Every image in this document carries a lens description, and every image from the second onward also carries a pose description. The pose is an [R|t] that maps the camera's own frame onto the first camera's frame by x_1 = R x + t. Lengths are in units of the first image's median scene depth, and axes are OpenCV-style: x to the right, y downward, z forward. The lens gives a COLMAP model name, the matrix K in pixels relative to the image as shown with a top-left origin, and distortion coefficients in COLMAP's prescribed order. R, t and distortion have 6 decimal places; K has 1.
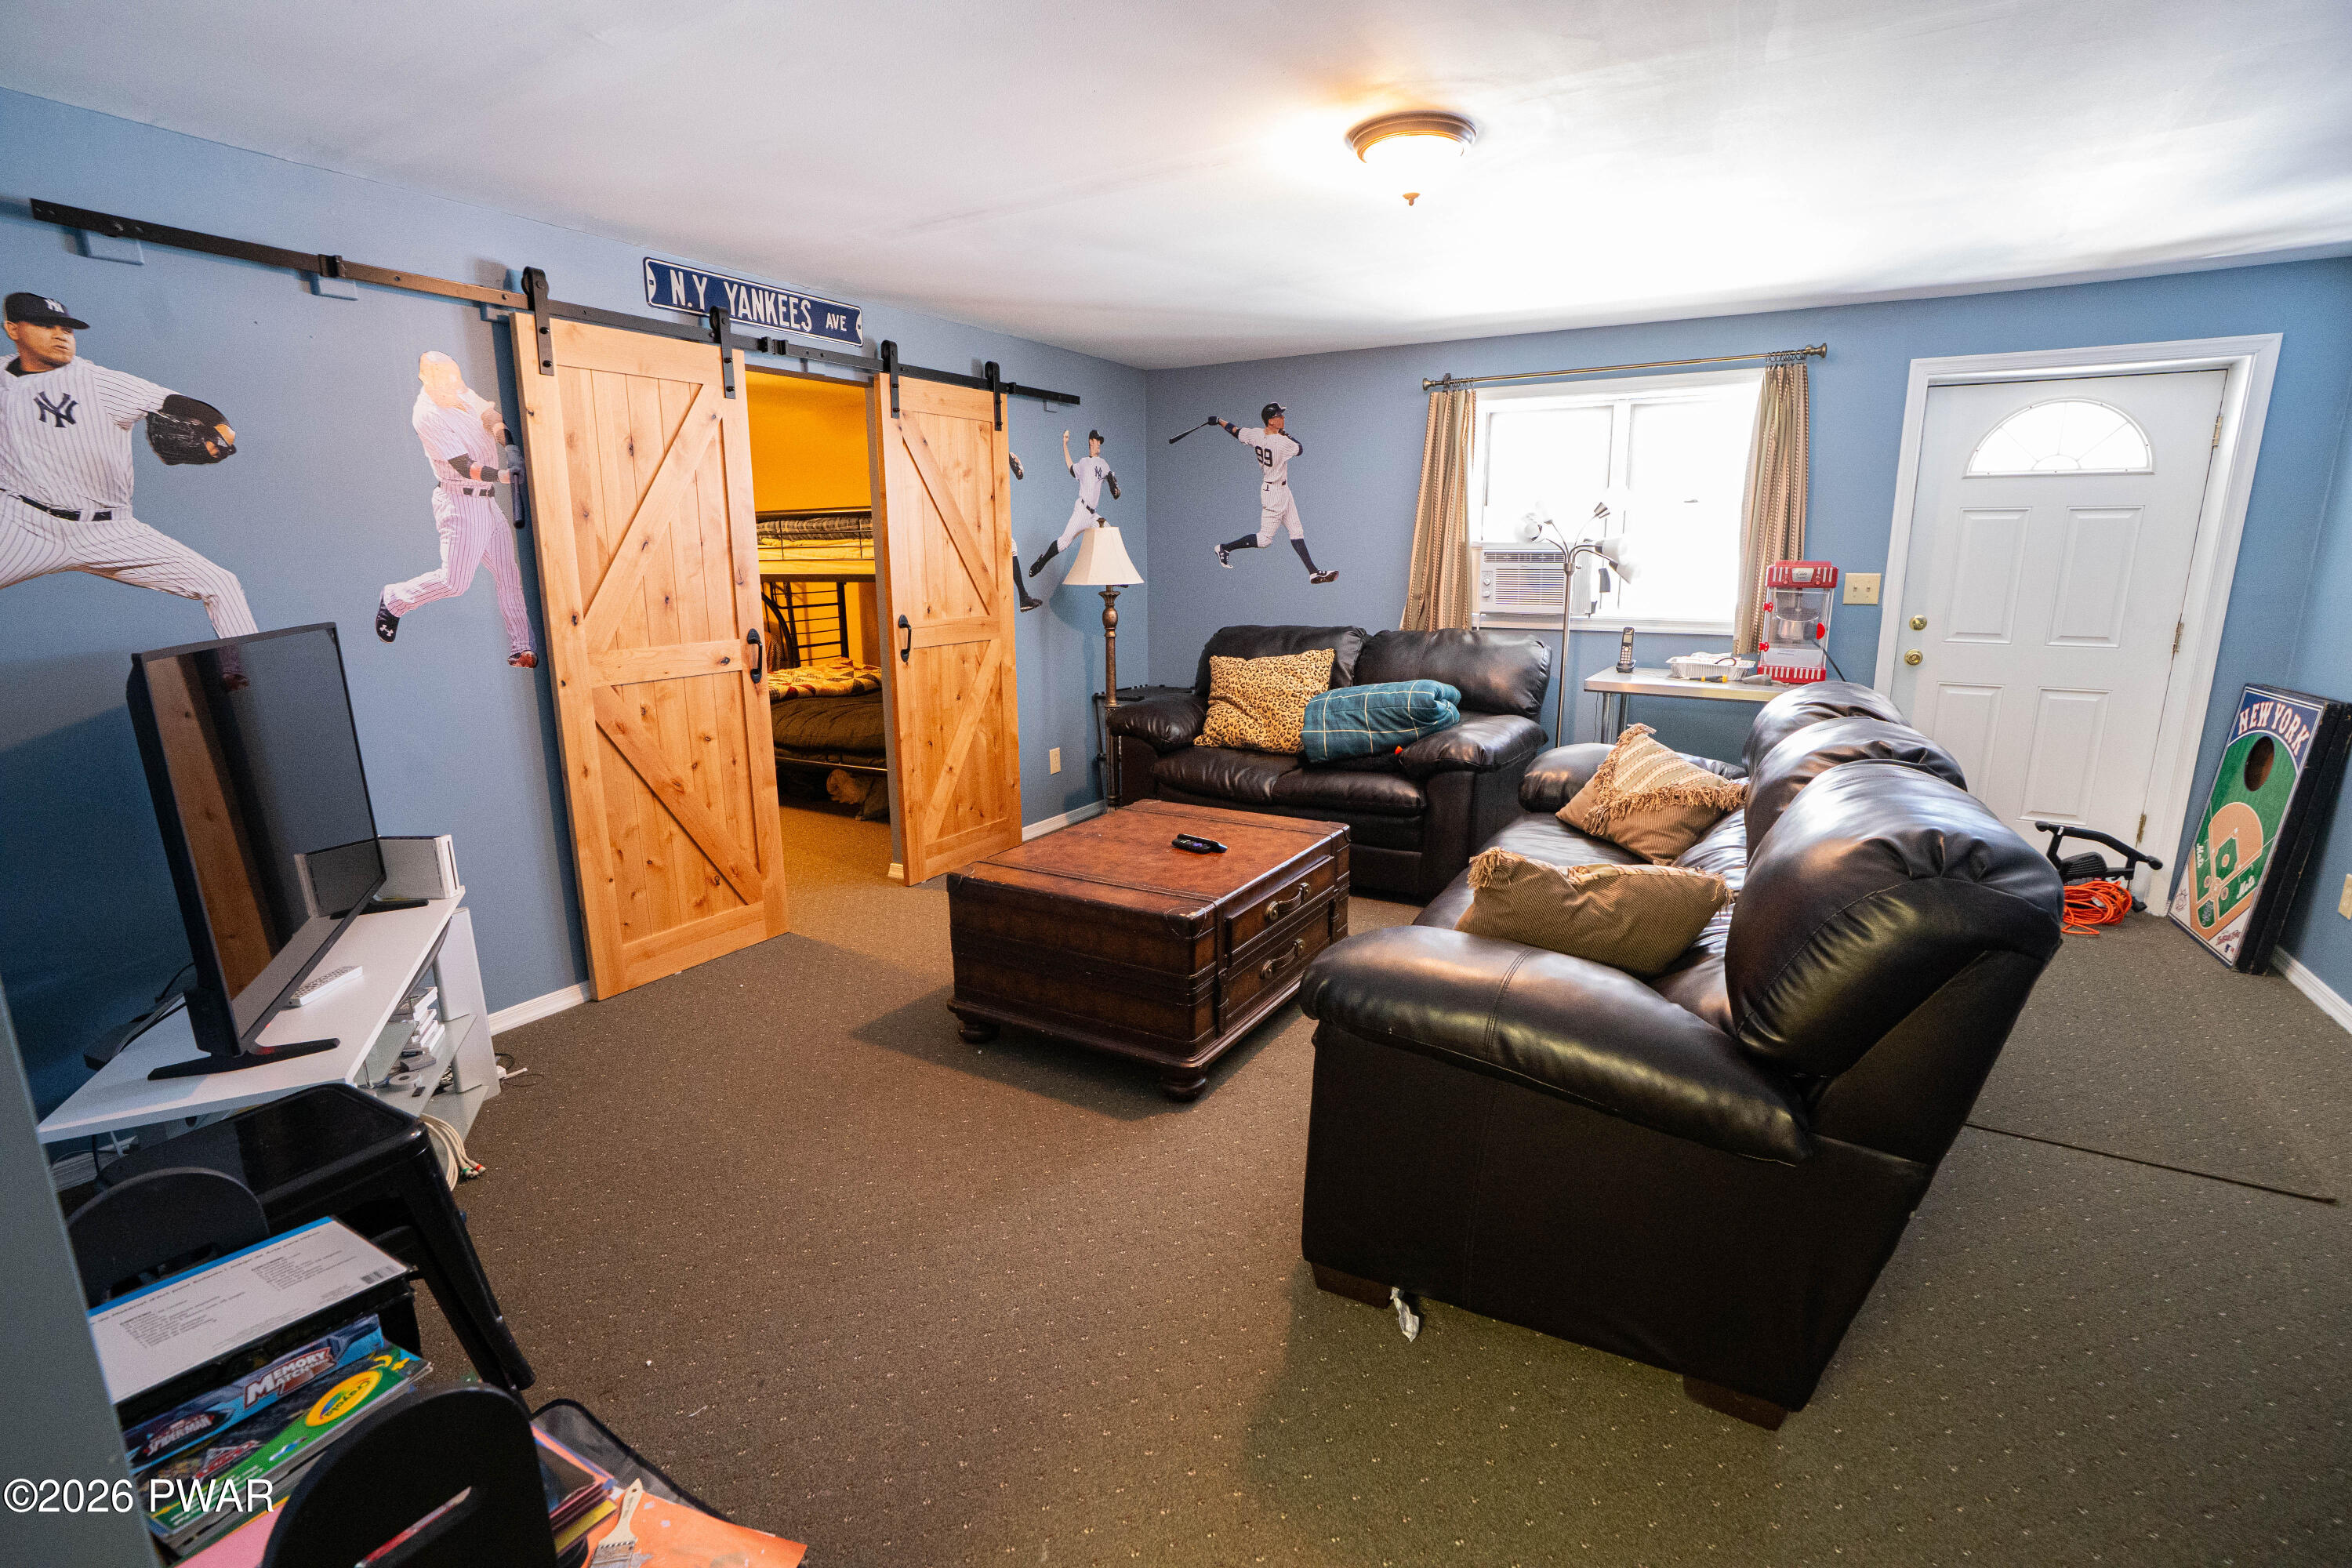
lens RADIAL K [[1079.0, 0, 1171.7], [0, 1079.0, 791.0], [0, 0, 1]] dist [-0.084089, 0.037292]
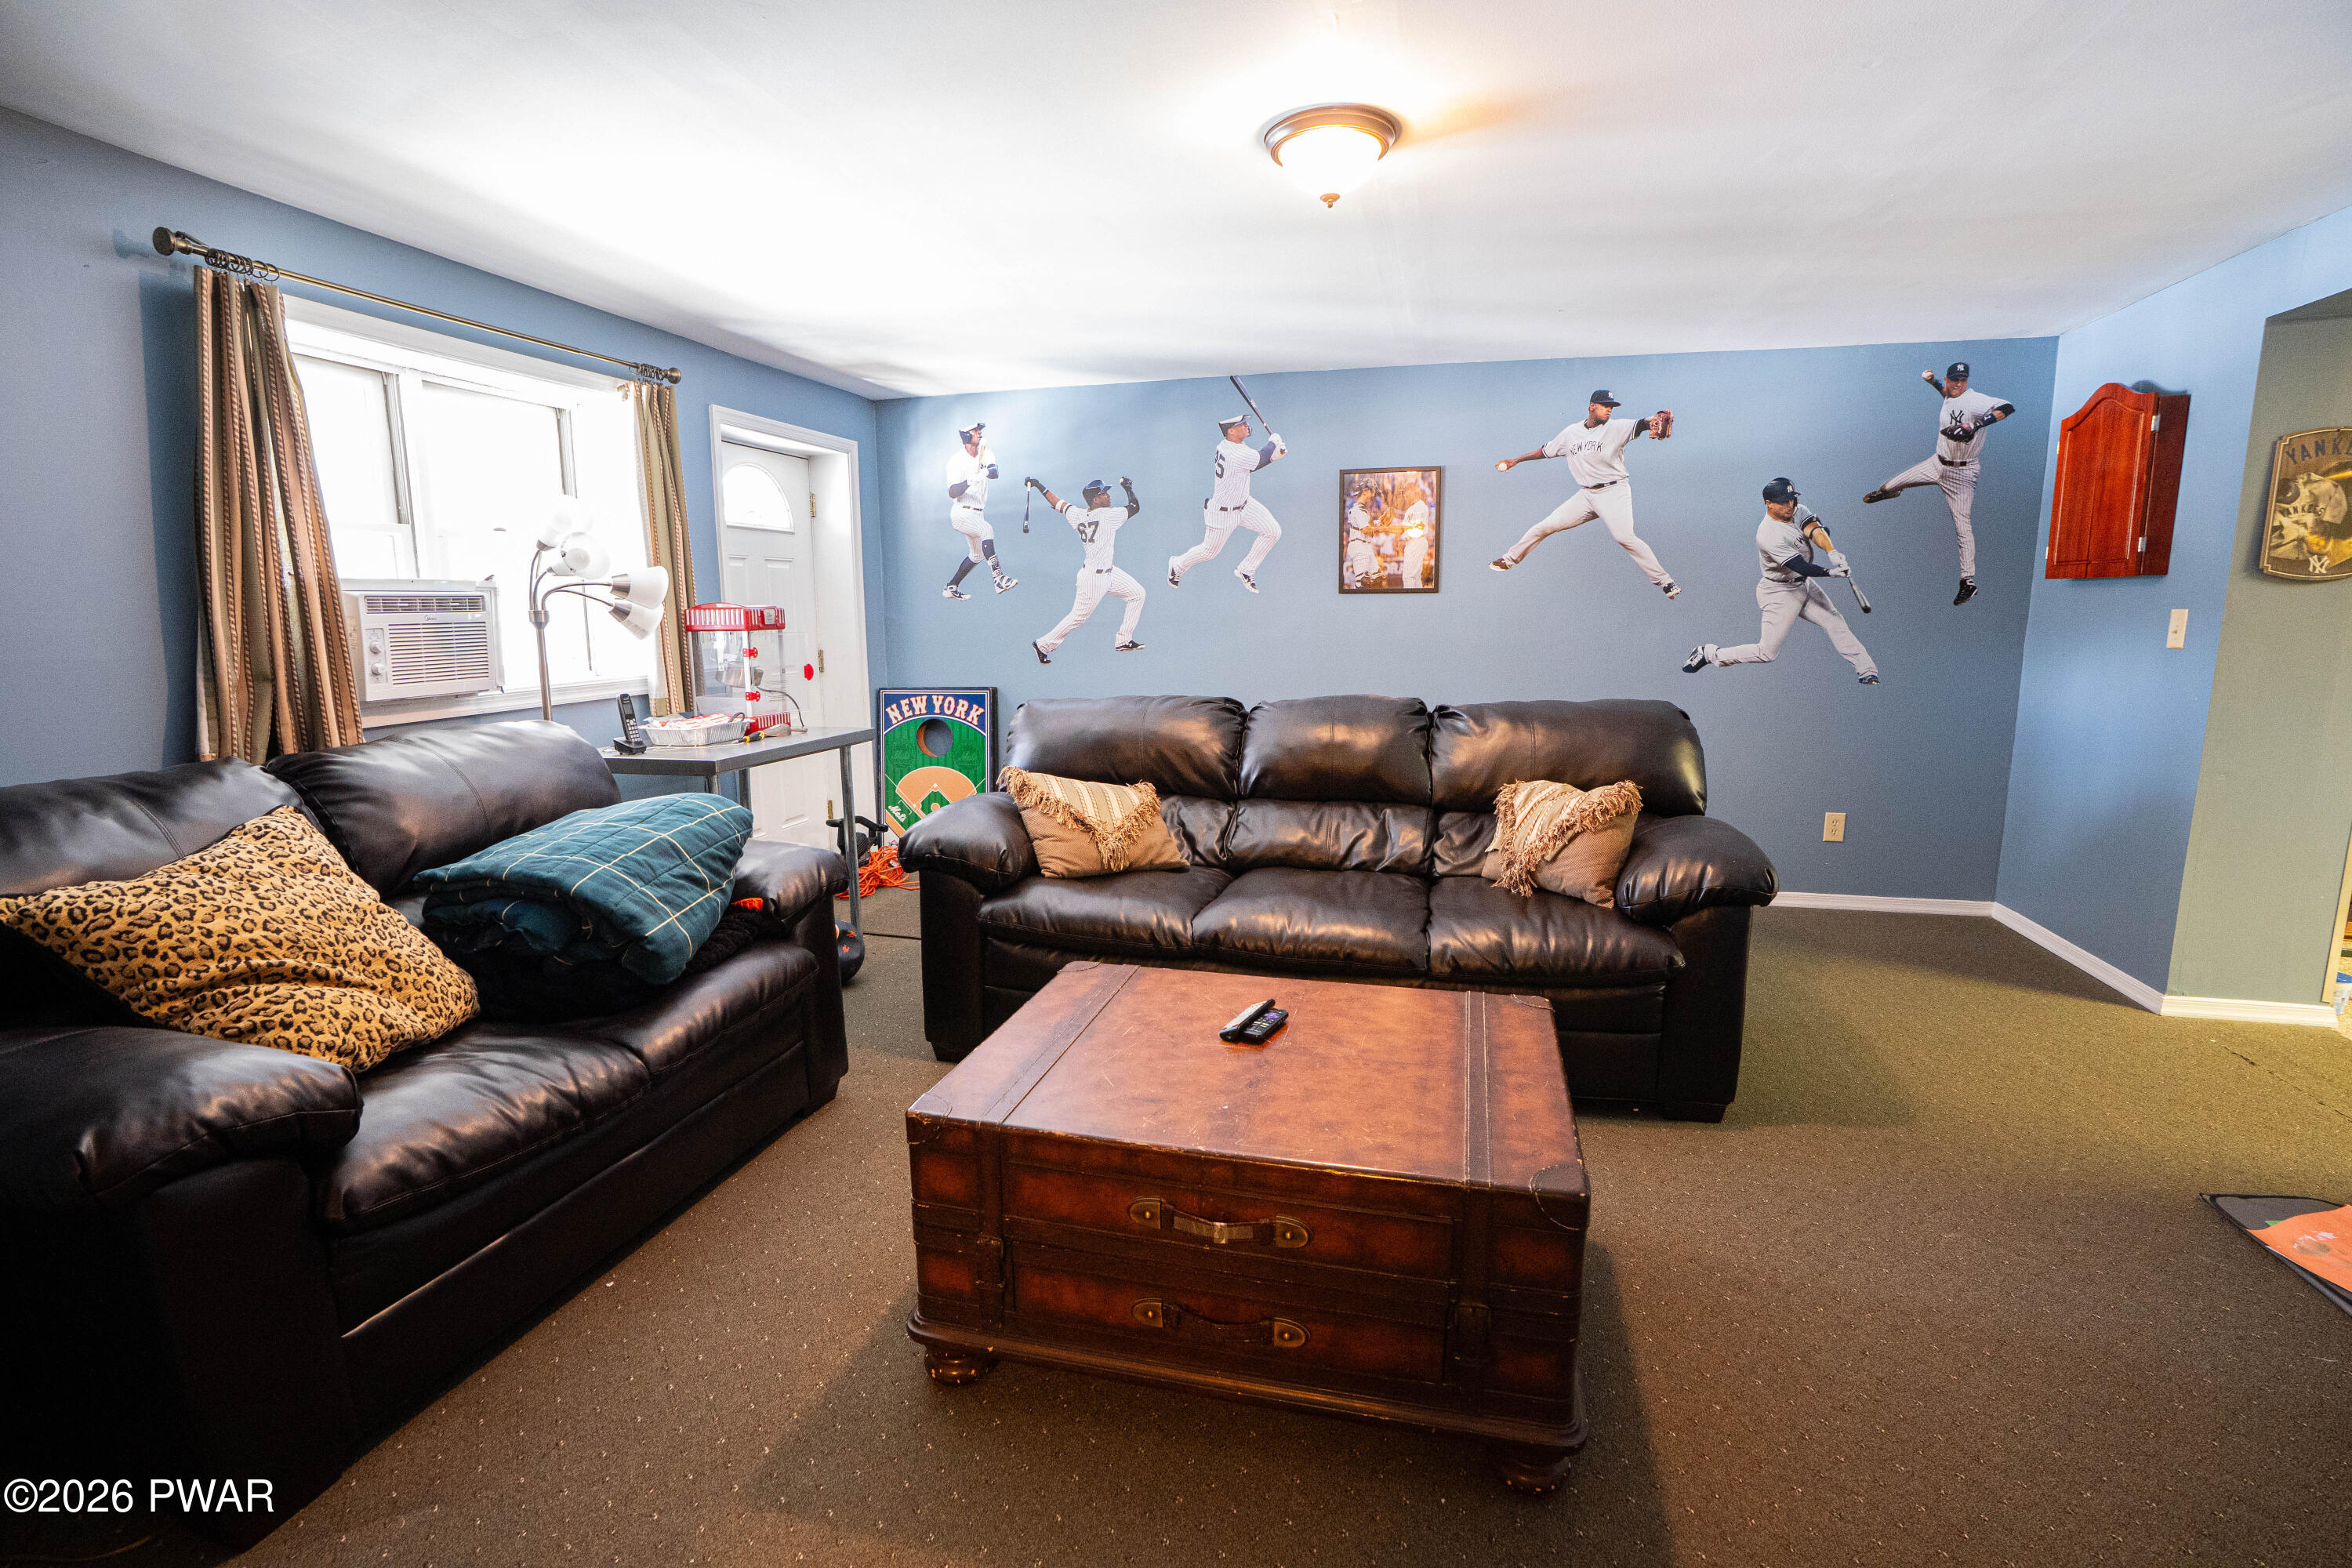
lens RADIAL K [[1079.0, 0, 1171.7], [0, 1079.0, 791.0], [0, 0, 1]] dist [-0.084089, 0.037292]
pose [[-0.268669, -0.159196, 0.949986, -0.518845], [0.204968, 0.954212, 0.217872, -0.222130], [-0.941172, 0.253252, -0.223737, 1.056151]]
